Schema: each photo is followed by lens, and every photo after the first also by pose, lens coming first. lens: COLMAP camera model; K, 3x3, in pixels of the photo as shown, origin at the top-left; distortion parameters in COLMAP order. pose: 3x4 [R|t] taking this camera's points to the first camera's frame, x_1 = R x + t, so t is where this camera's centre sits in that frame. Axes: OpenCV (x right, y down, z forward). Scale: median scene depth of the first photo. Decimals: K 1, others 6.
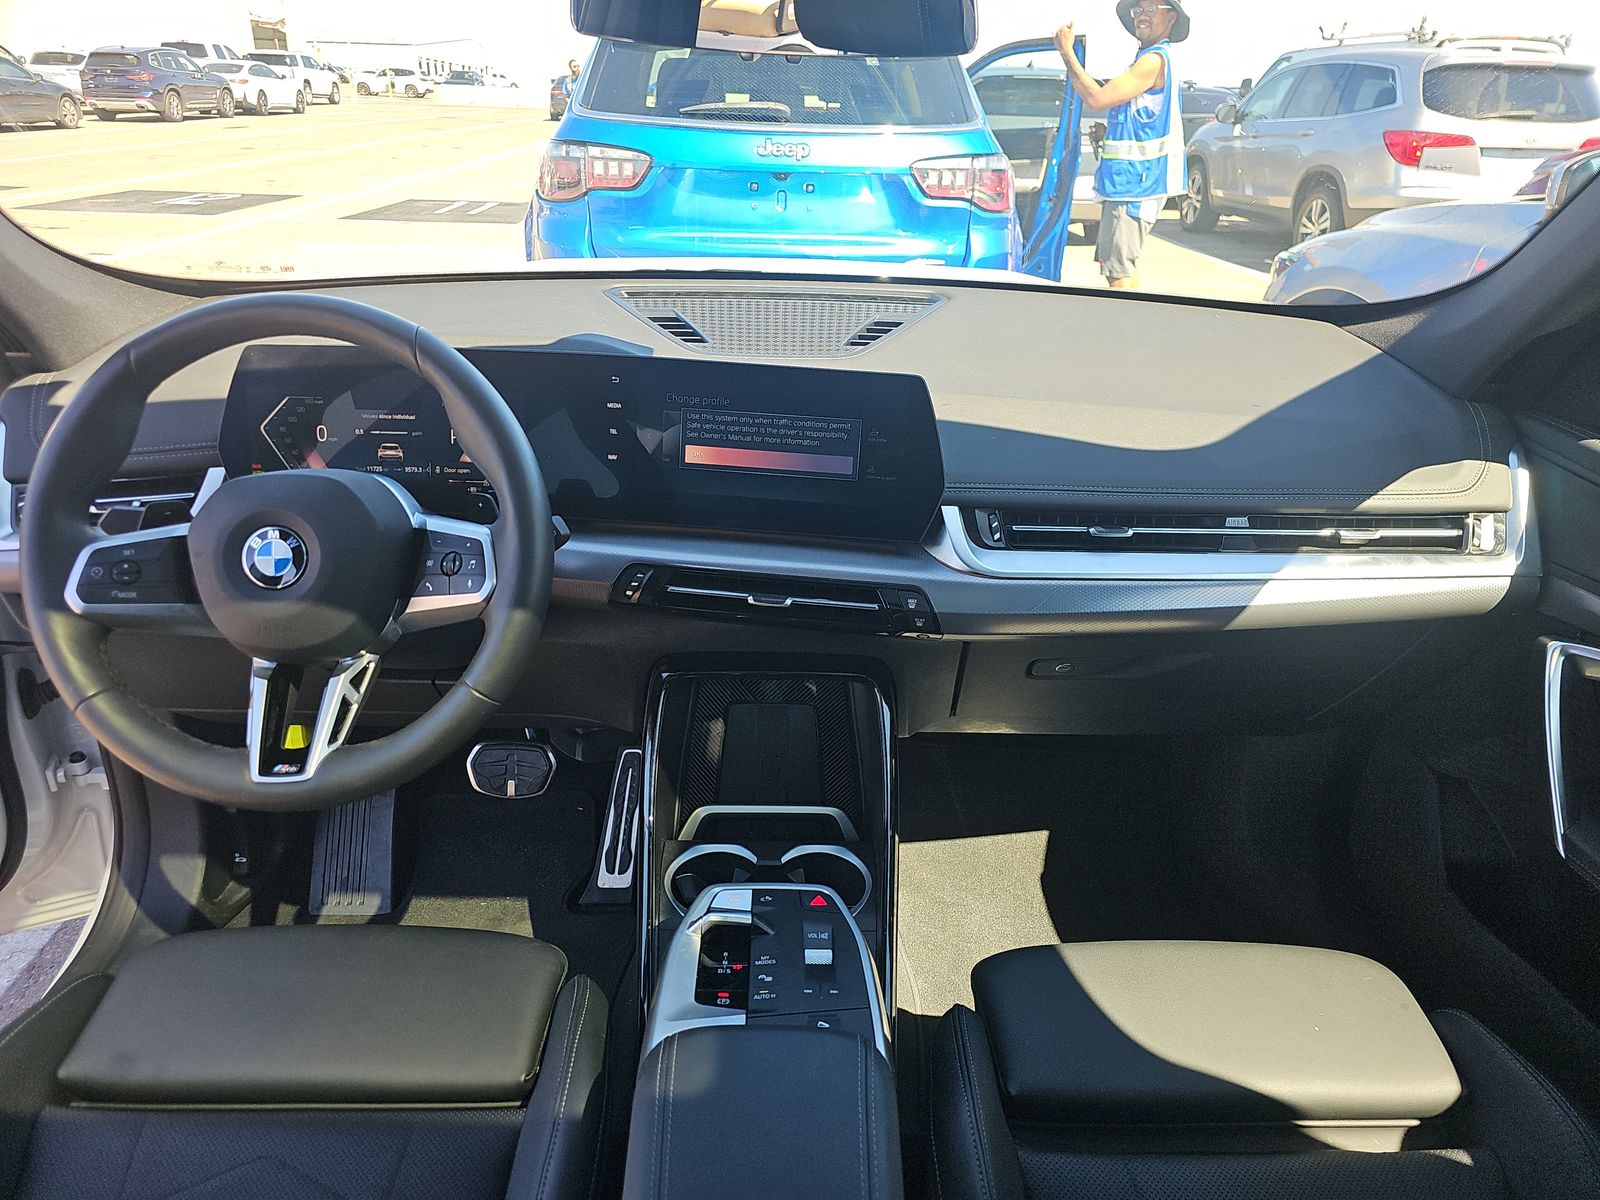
lens RADIAL K [[1008.4, 0, 800.0], [0, 1008.4, 600.0], [0, 0, 1]] dist [-0.004595, 0.000825]
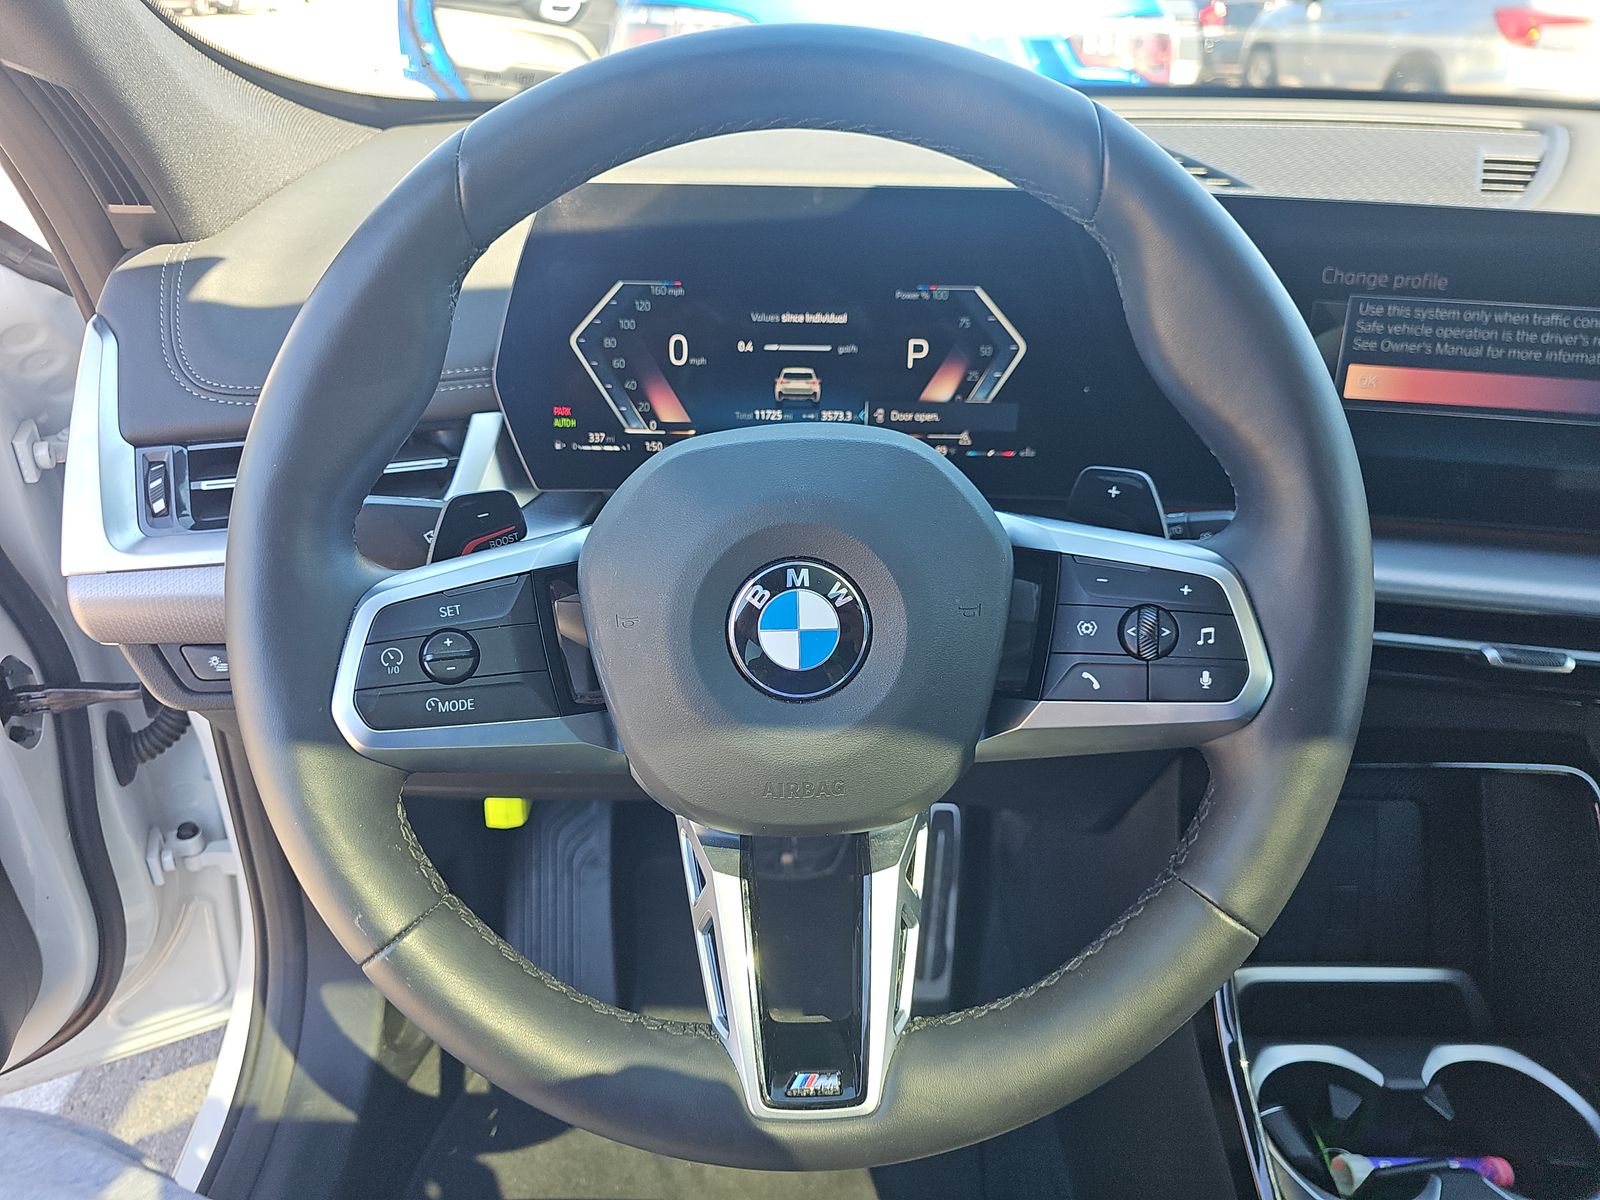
lens RADIAL K [[1067.1, 0, 800.0], [0, 1067.1, 600.0], [0, 0, 1]] dist [0.052772, -0.076912]
pose [[0.999397, -0.001204, -0.034710, -0.390521], [0.003326, 0.998124, 0.061127, -0.064933], [0.034571, -0.061206, 0.997526, 0.411566]]
